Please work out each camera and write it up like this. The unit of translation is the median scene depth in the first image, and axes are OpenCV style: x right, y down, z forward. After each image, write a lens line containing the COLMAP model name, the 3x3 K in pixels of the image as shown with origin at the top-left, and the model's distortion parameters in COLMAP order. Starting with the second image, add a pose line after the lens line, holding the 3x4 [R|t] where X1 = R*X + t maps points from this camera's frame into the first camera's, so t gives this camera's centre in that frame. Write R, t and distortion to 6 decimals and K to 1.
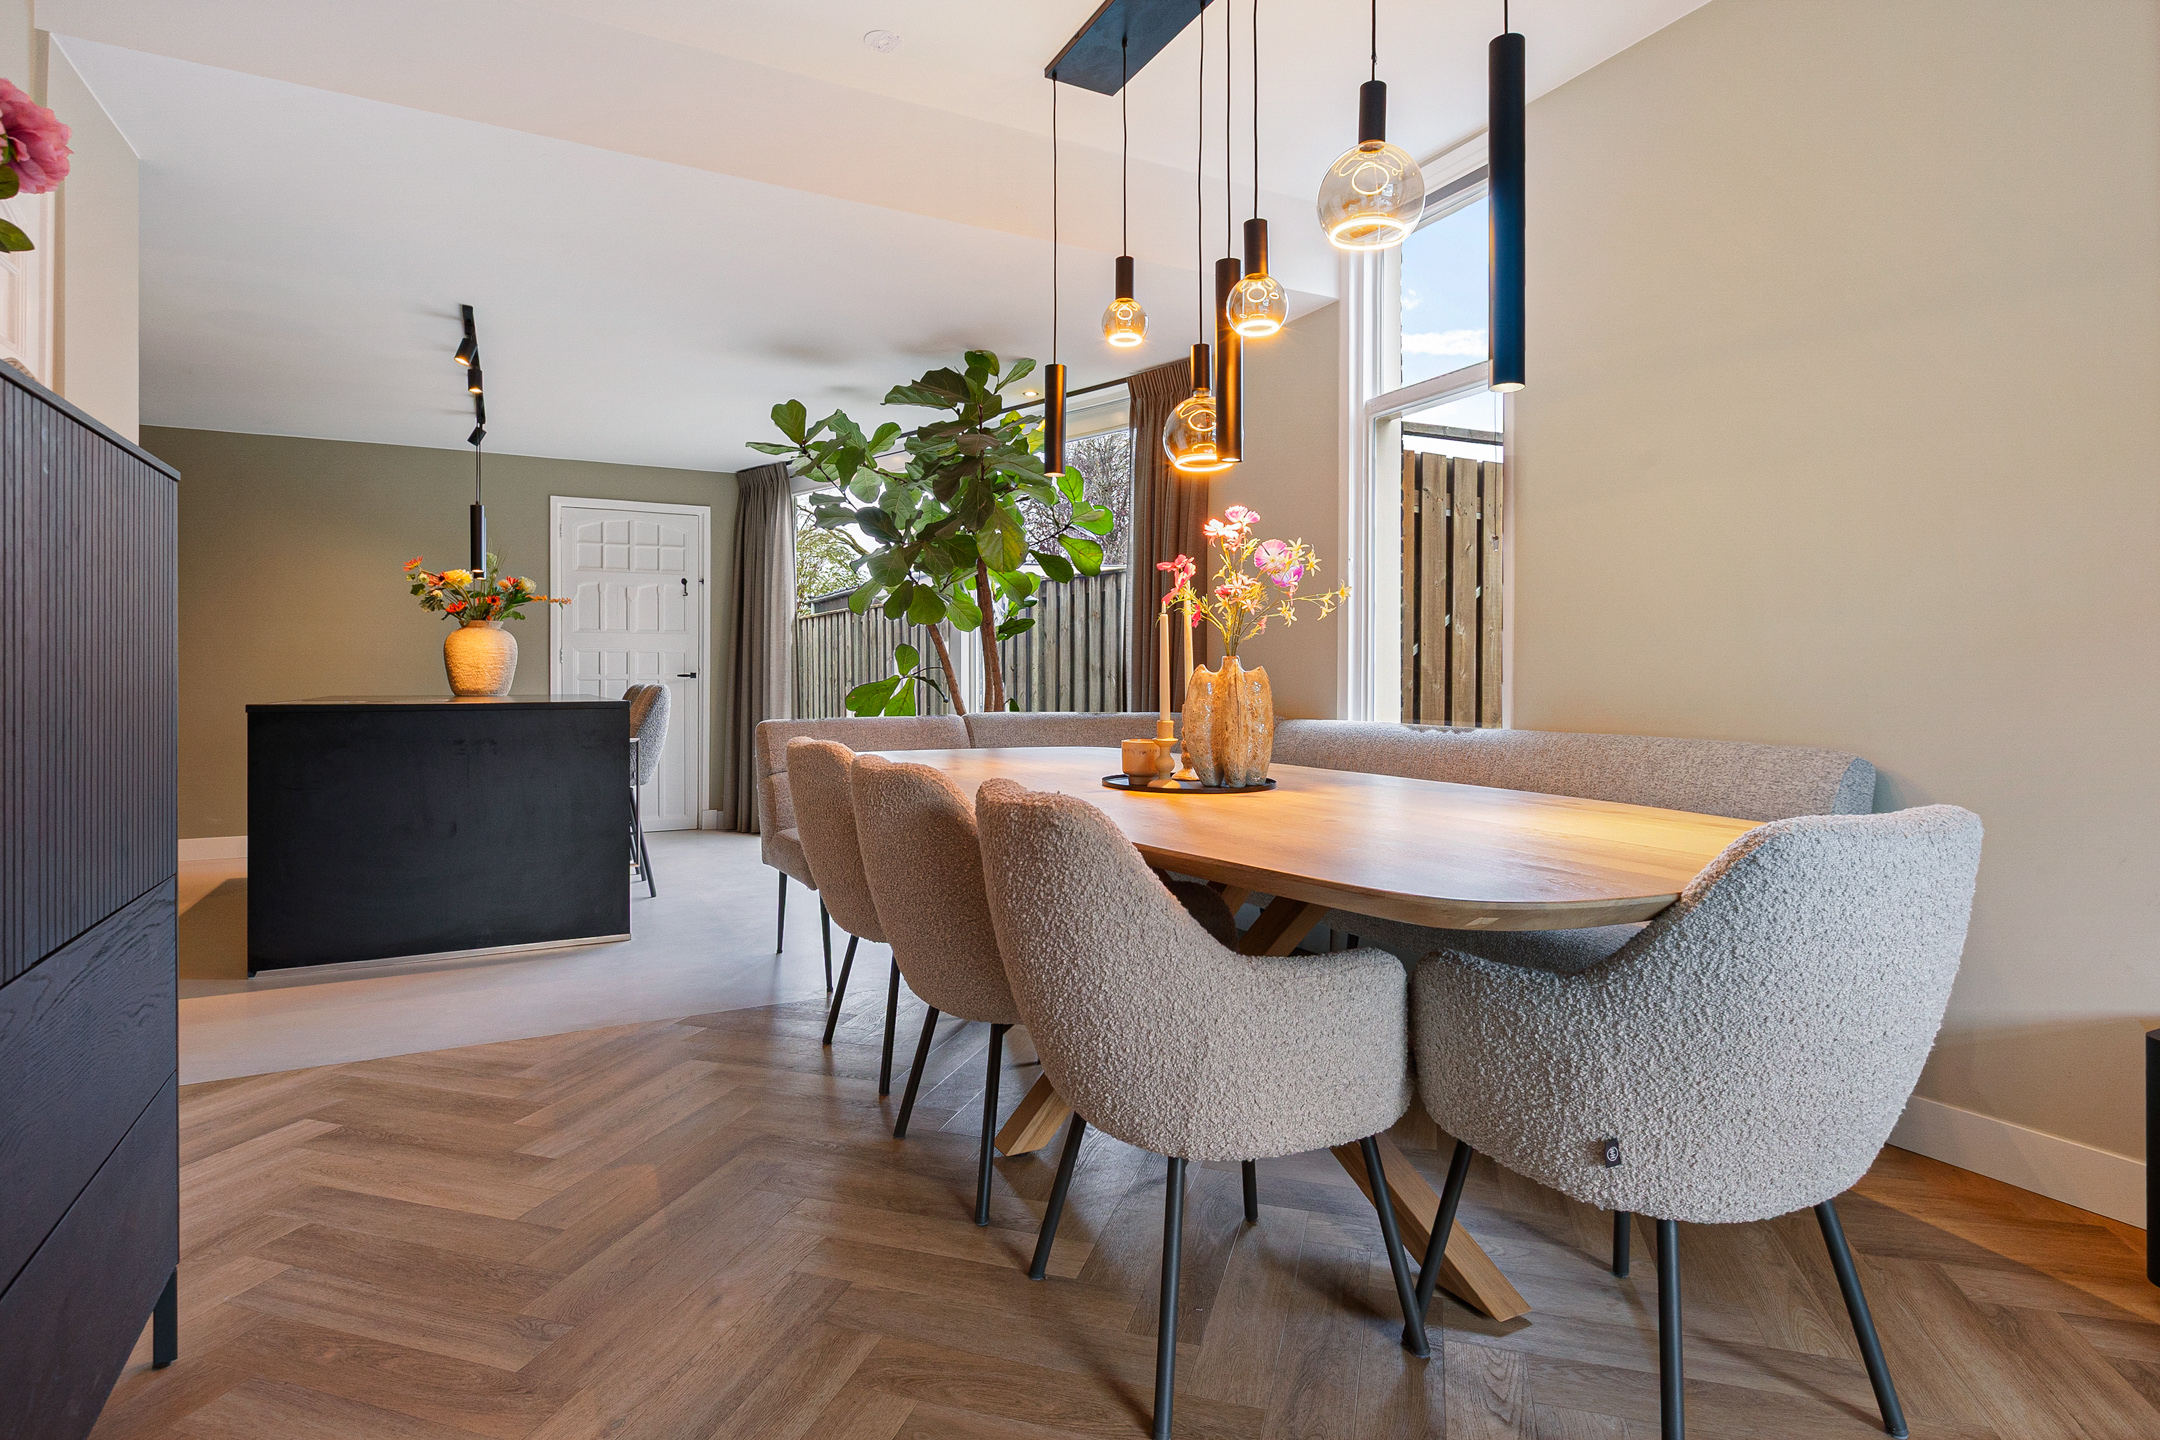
lens RADIAL K [[1092.5, 0, 1086.3], [0, 1092.5, 678.8], [0, 0, 1]] dist [0.000114, 0.000179]
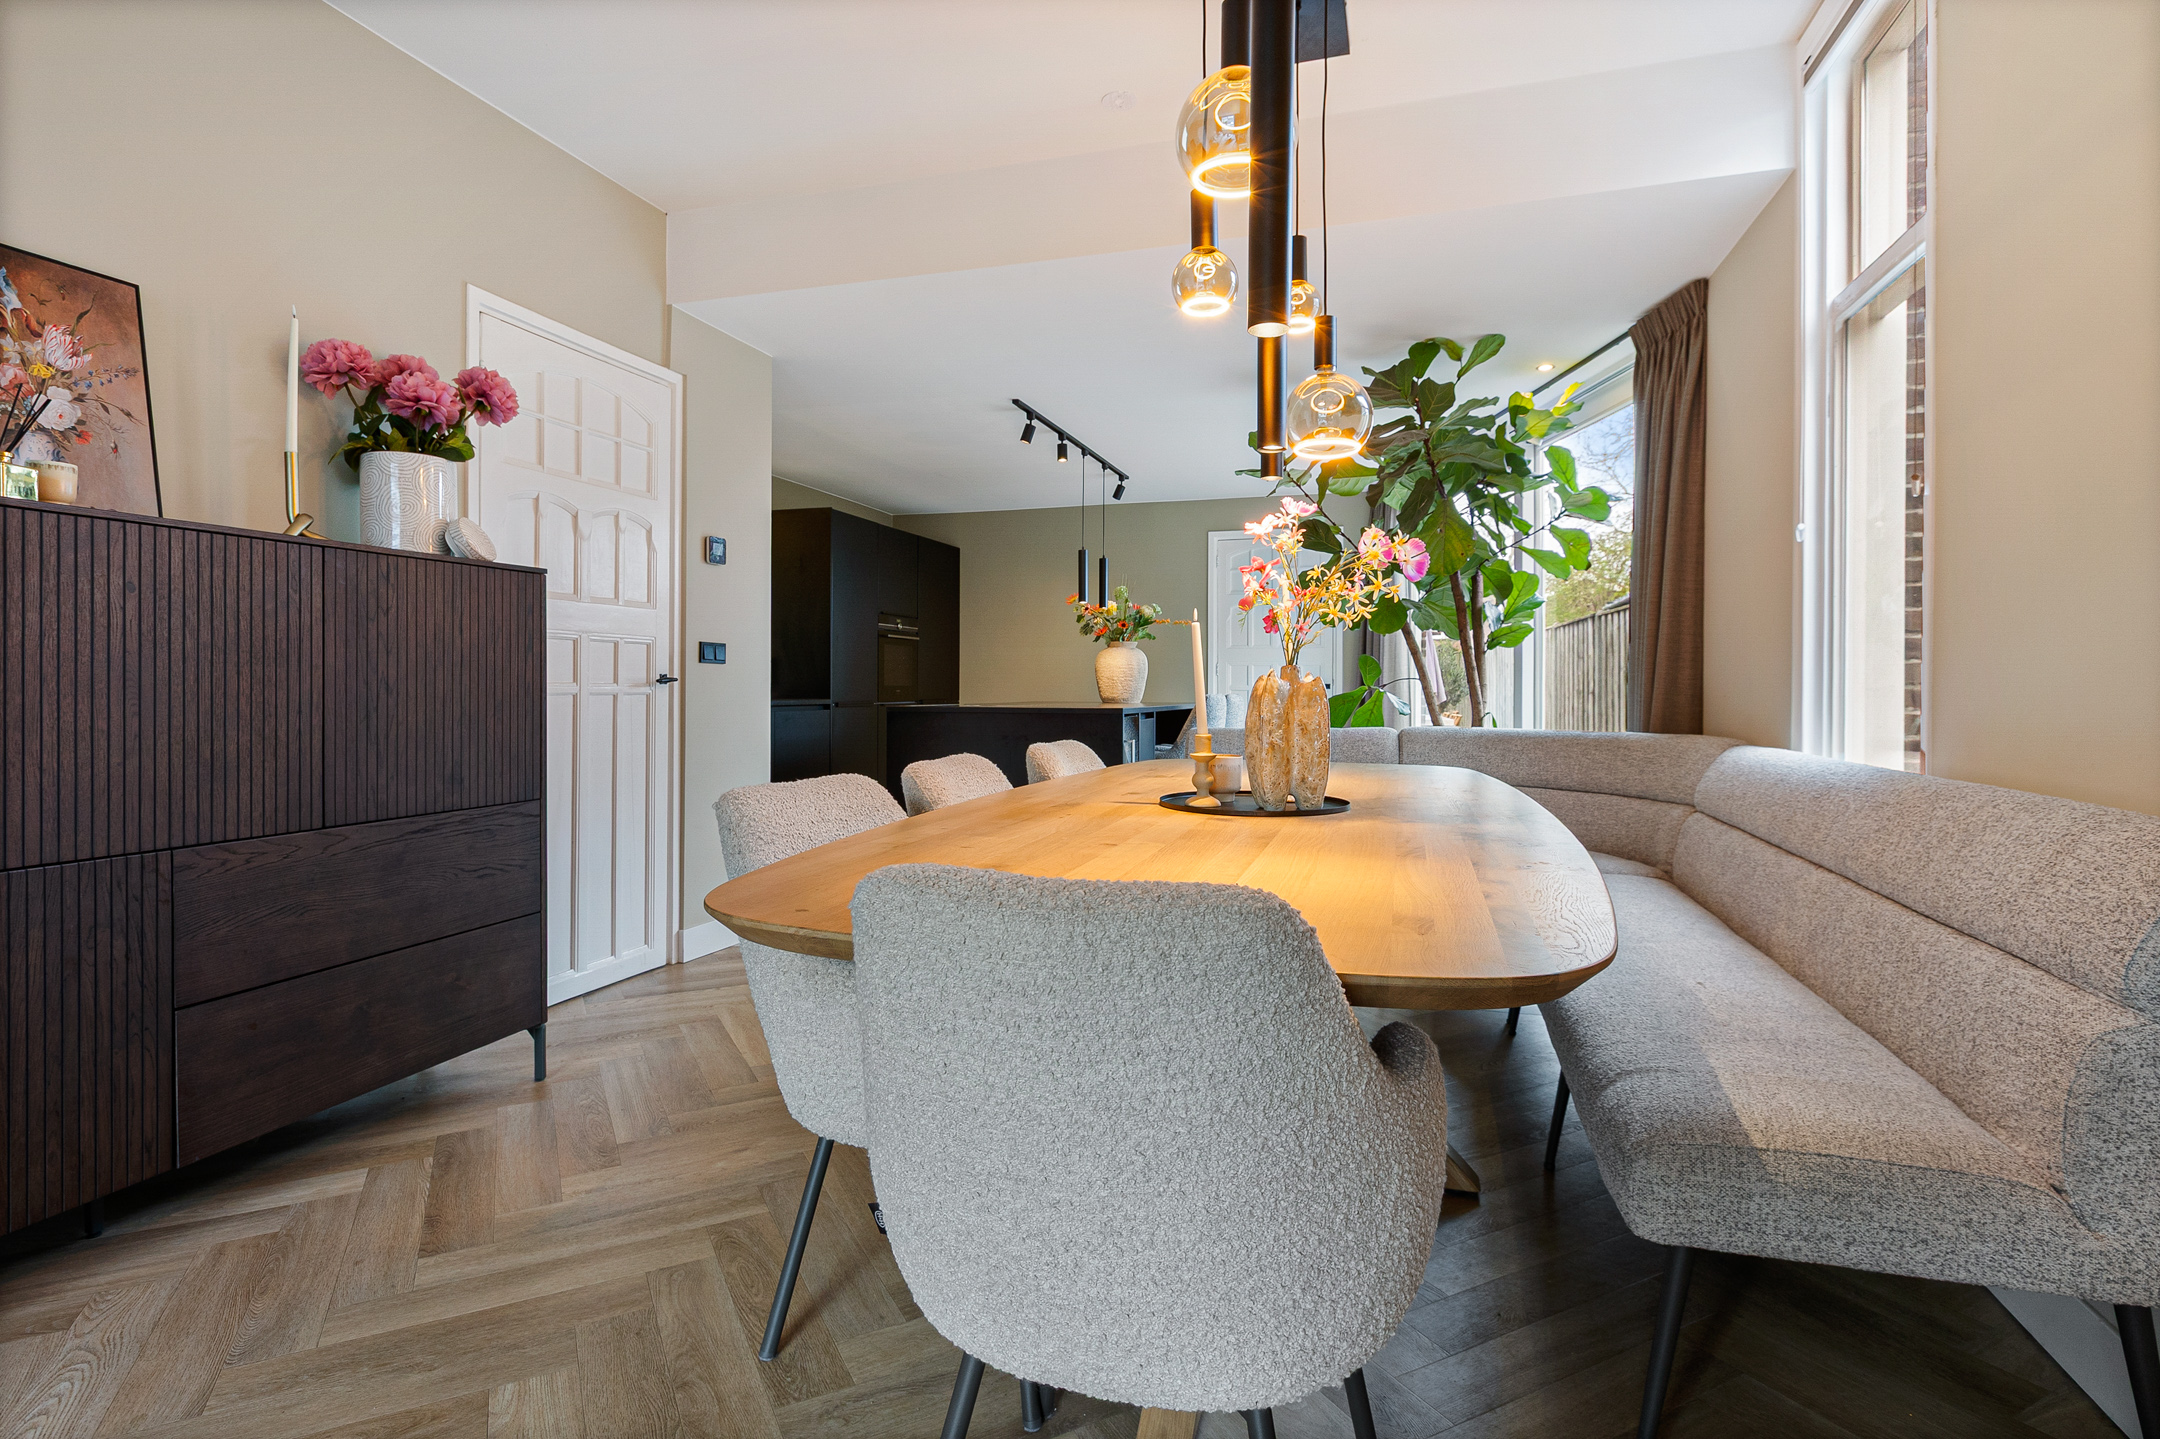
lens RADIAL K [[1092.5, 0, 1086.3], [0, 1092.5, 678.3], [0, 0, 1]] dist [0.000114, 0.000179]
pose [[0.697596, -0.001559, -0.716489, 0.362201], [-0.008311, 0.999913, -0.010267, 0.001178], [0.716443, 0.013117, 0.697522, 0.144116]]
